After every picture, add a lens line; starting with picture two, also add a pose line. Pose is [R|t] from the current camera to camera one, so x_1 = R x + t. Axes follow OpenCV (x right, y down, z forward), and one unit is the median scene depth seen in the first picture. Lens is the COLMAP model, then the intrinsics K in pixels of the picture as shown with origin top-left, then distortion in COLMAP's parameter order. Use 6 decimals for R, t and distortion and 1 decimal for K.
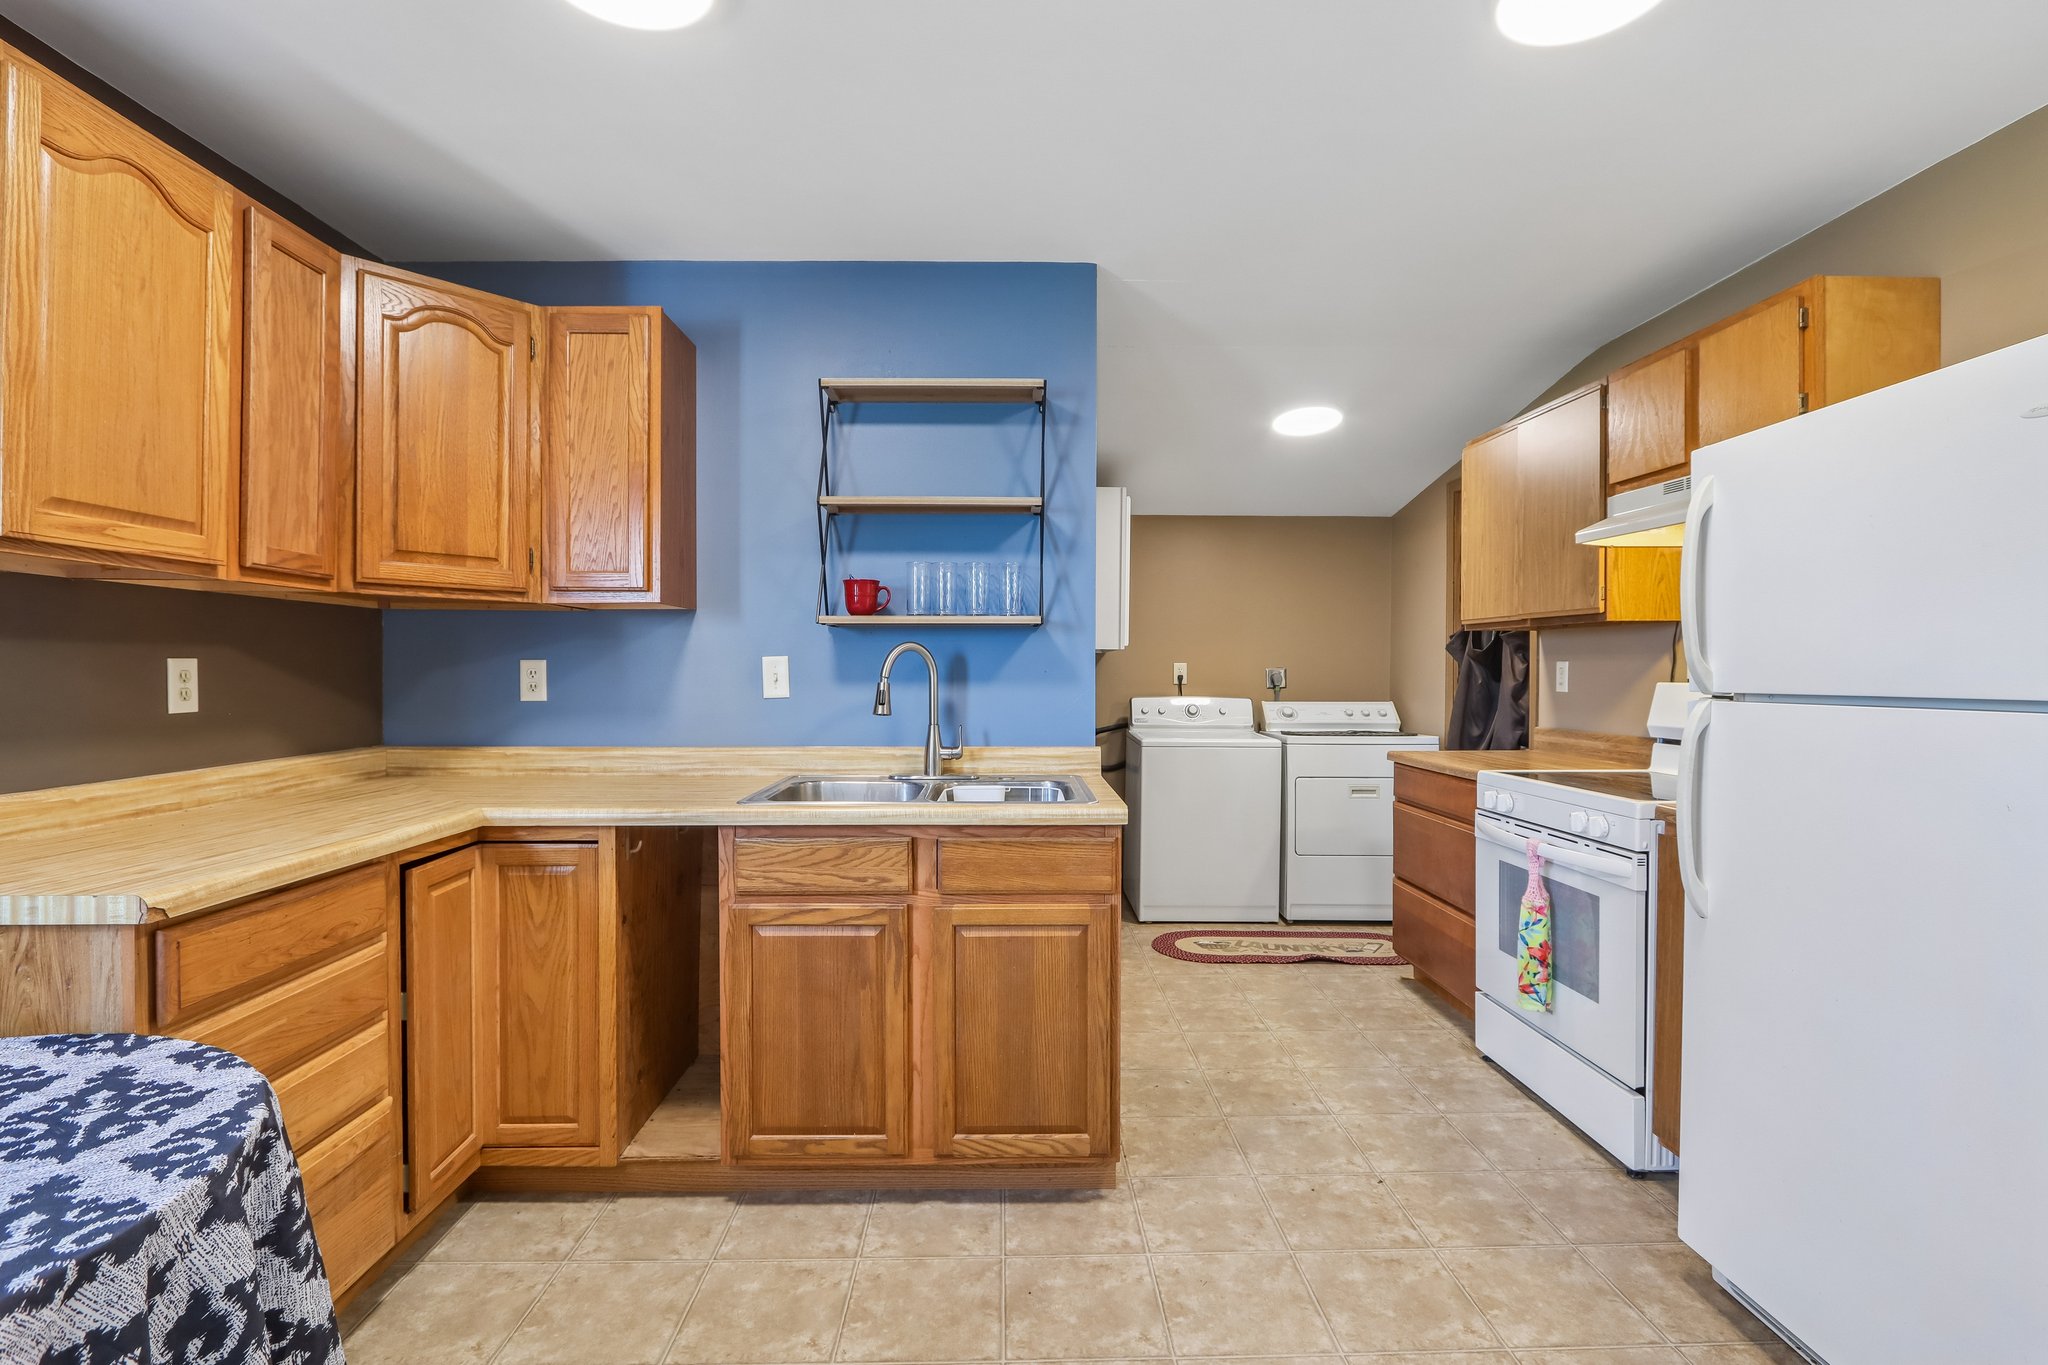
lens RADIAL K [[965.4, 0, 1019.2], [0, 965.4, 678.8], [0, 0, 1]] dist [-0.018891, 0.000480]
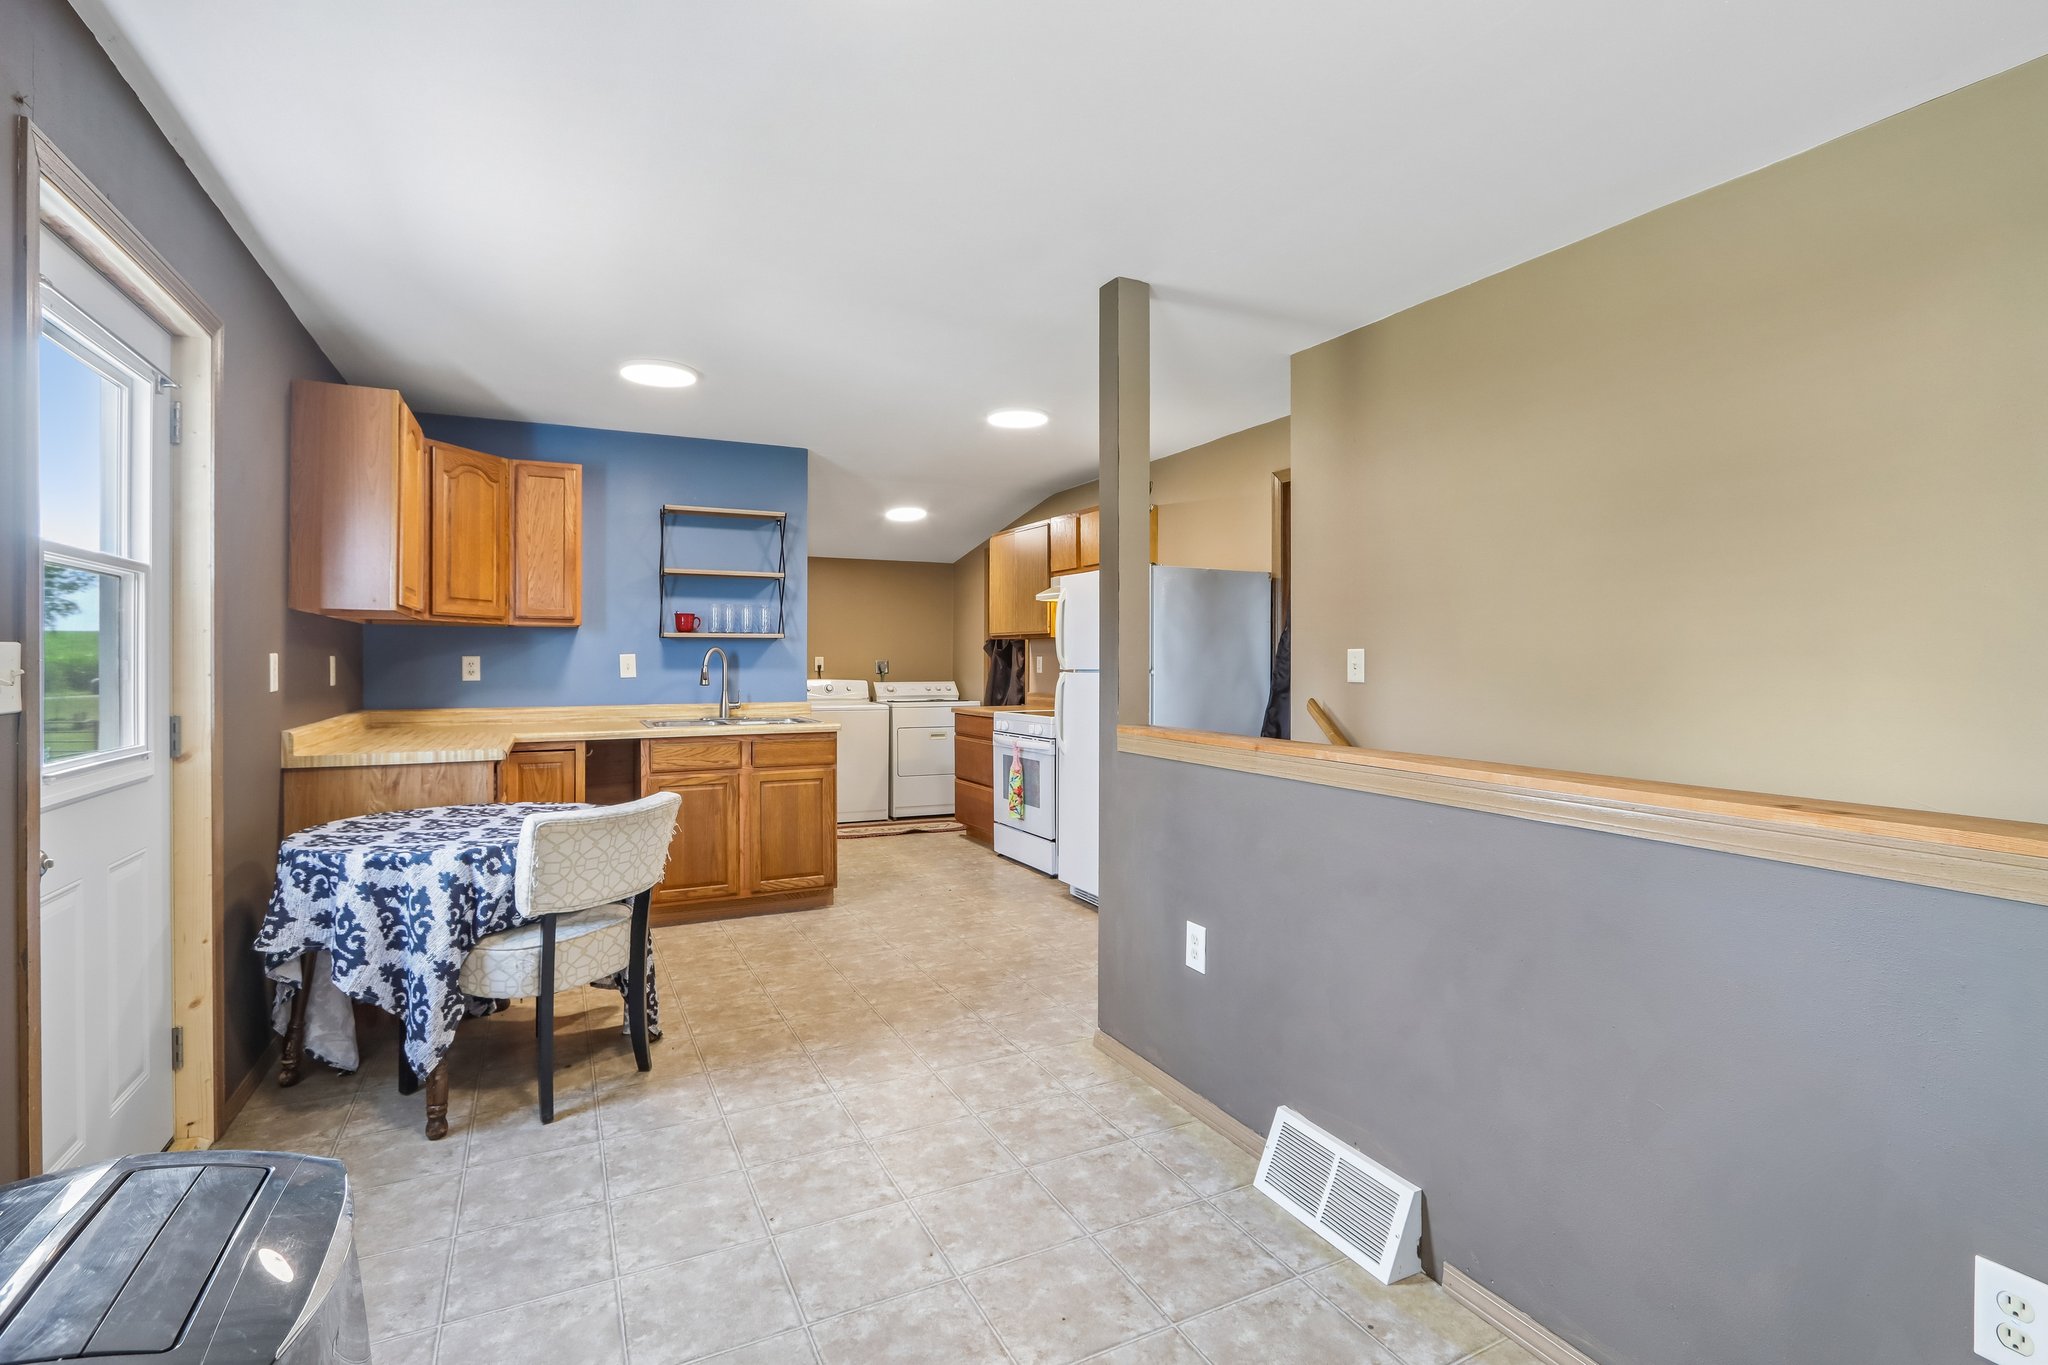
lens RADIAL K [[965.4, 0, 1027.6], [0, 965.4, 666.8], [0, 0, 1]] dist [-0.018891, 0.000480]
pose [[0.903142, -0.004020, 0.429322, -0.348656], [0.005536, 0.999982, -0.002283, 0.007821], [-0.429306, 0.004439, 0.903148, -0.917332]]
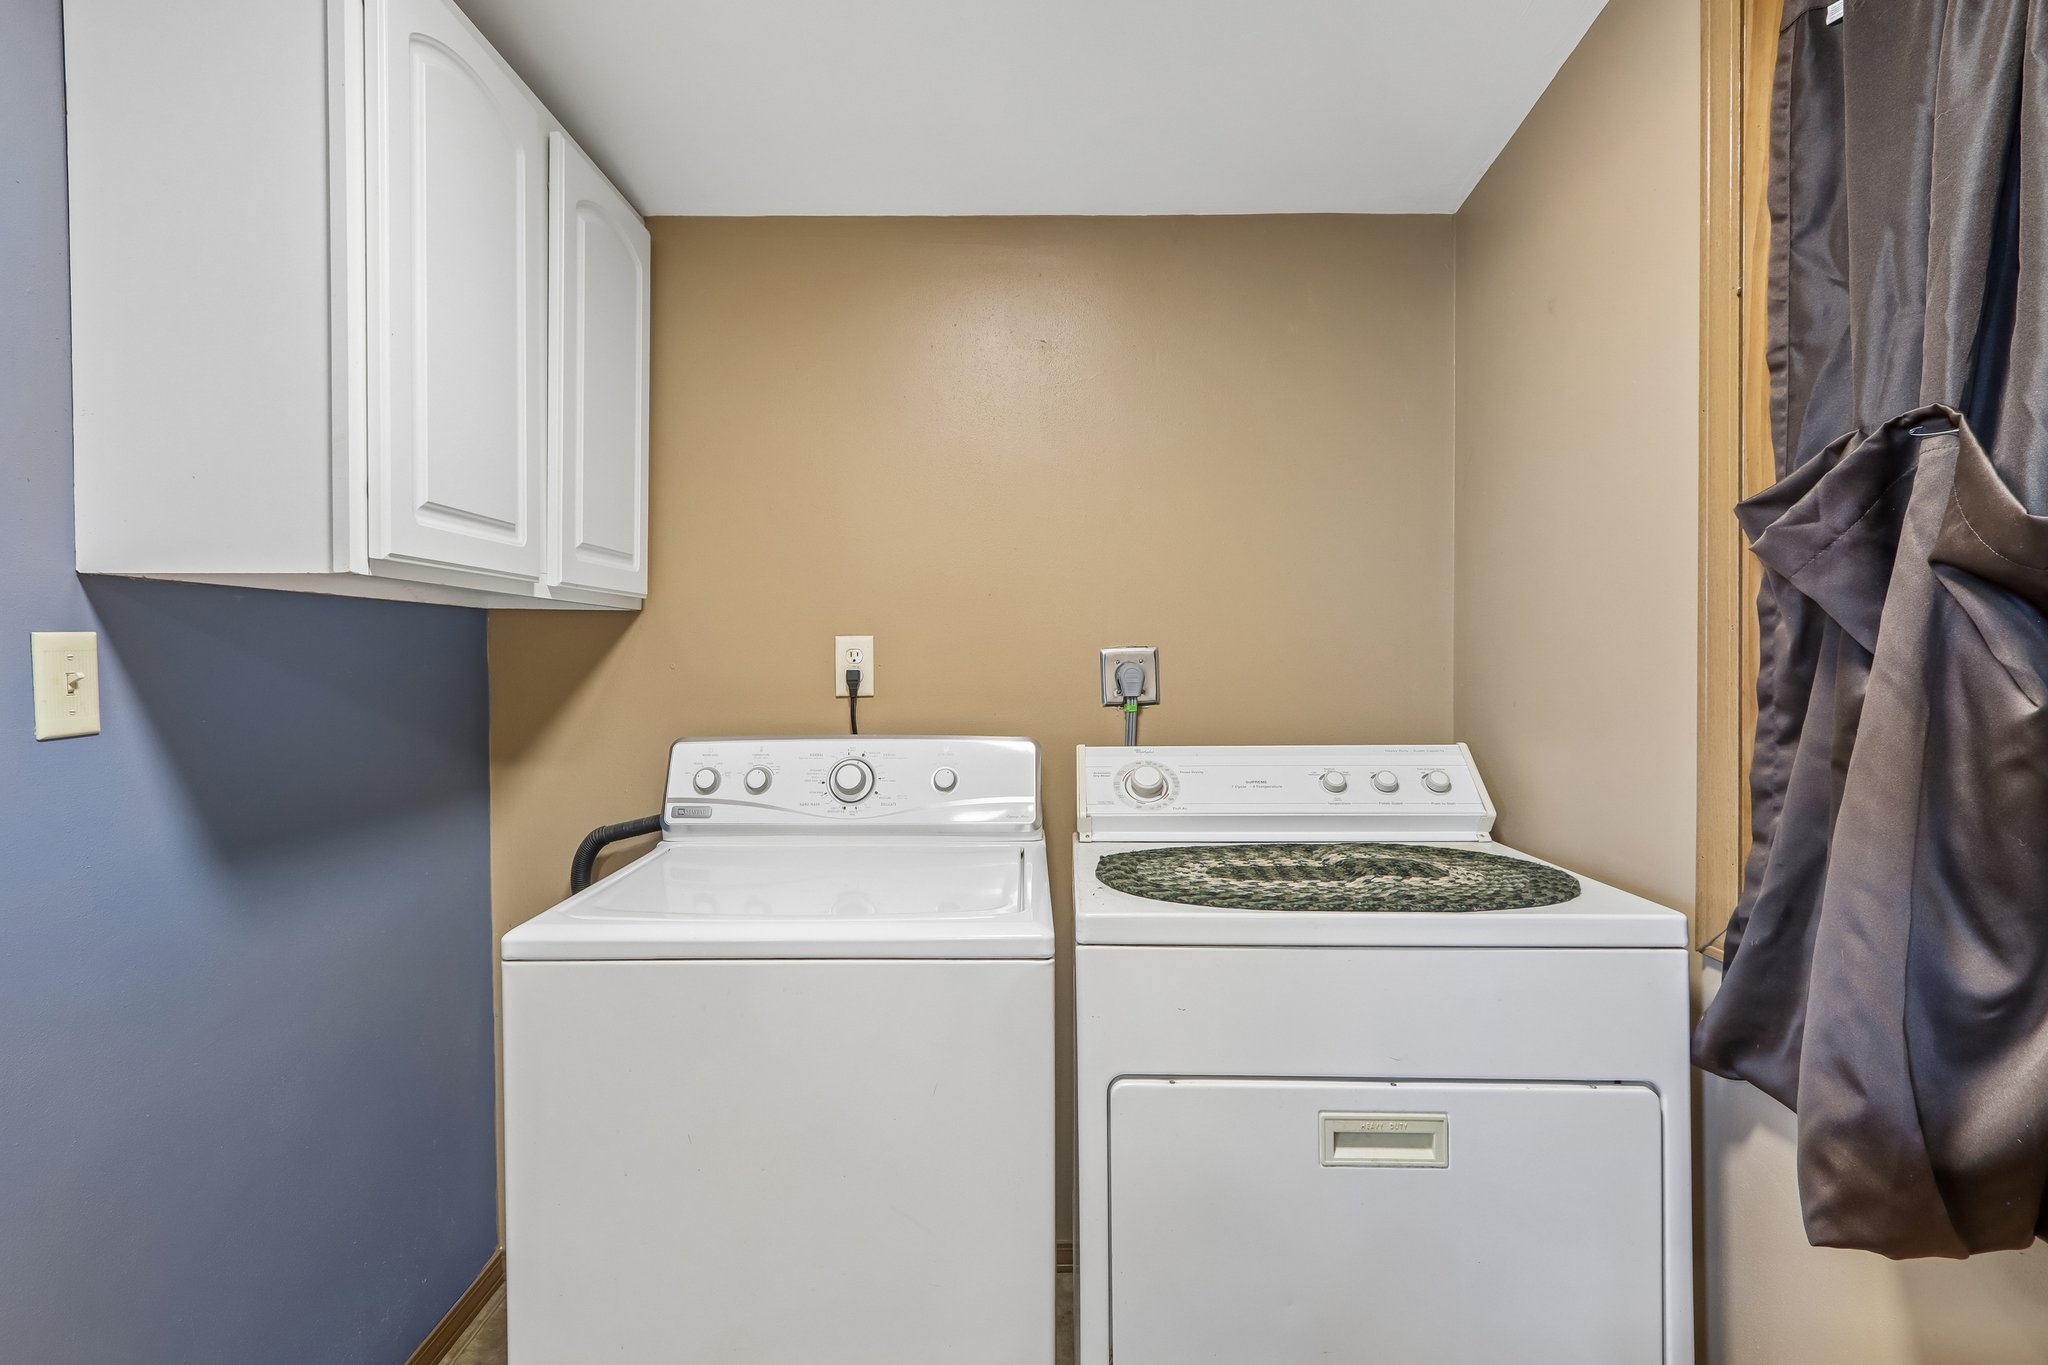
lens RADIAL K [[965.4, 0, 1026.8], [0, 965.4, 689.3], [0, 0, 1]] dist [-0.018891, 0.000480]
pose [[0.999513, 0.000076, -0.031207, 0.466883], [-0.000355, 0.999960, -0.008912, 0.012329], [0.031205, 0.008918, 0.999473, 1.259523]]
